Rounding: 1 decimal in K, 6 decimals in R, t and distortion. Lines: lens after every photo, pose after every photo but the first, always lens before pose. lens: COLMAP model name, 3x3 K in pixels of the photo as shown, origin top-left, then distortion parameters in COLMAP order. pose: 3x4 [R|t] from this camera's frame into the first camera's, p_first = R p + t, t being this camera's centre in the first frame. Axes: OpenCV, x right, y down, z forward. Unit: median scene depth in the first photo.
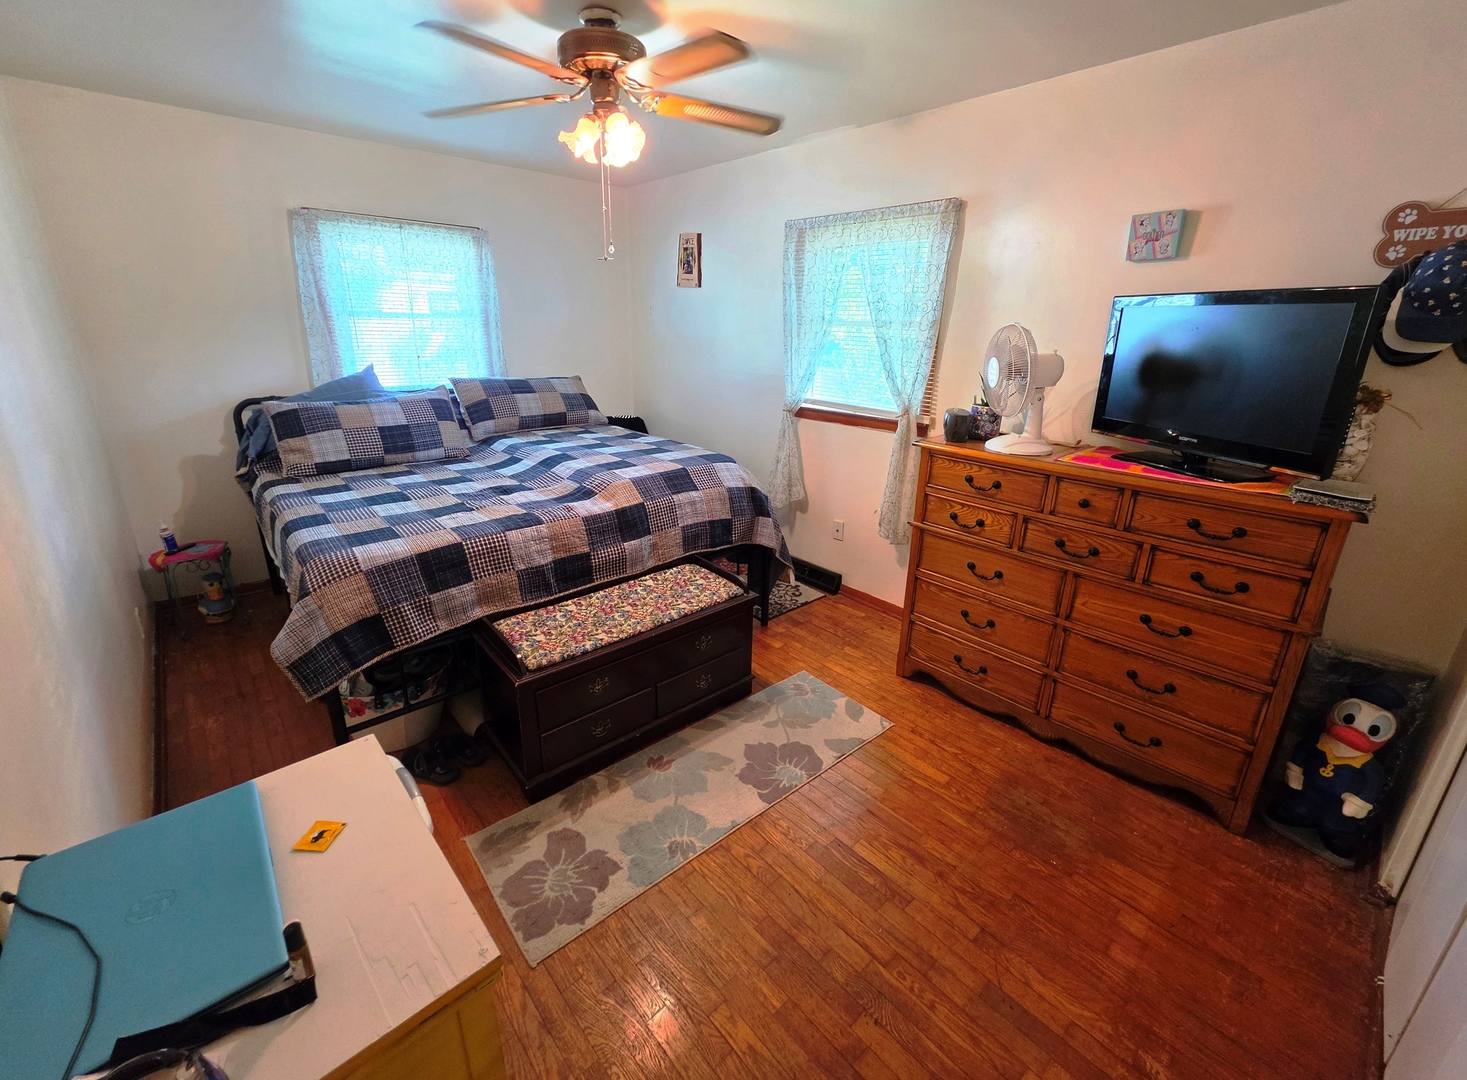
lens RADIAL K [[597.3, 0, 752.7], [0, 597.3, 535.8], [0, 0, 1]] dist [0.001179, 0.000271]
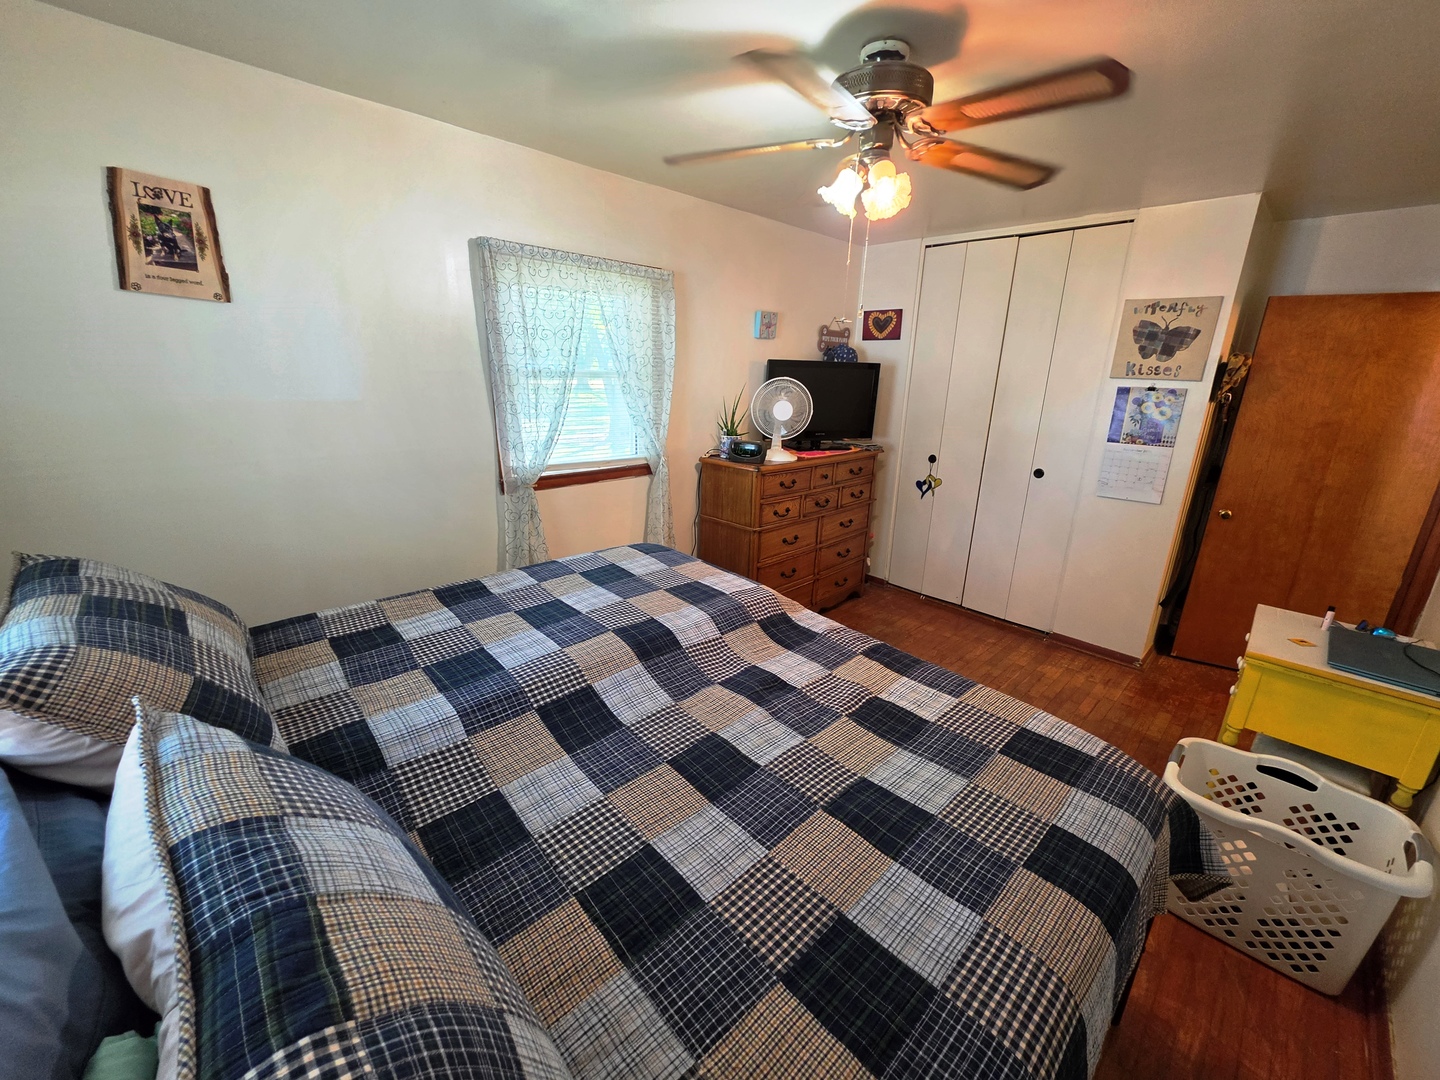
lens RADIAL K [[621.6, 0, 677.2], [0, 621.6, 553.3], [0, 0, 1]] dist [-0.004215, 0.001042]
pose [[-0.024584, -0.315246, 0.948692, -1.110432], [0.301391, 0.902487, 0.307702, -0.481003], [-0.953183, 0.293492, 0.072825, 1.174532]]
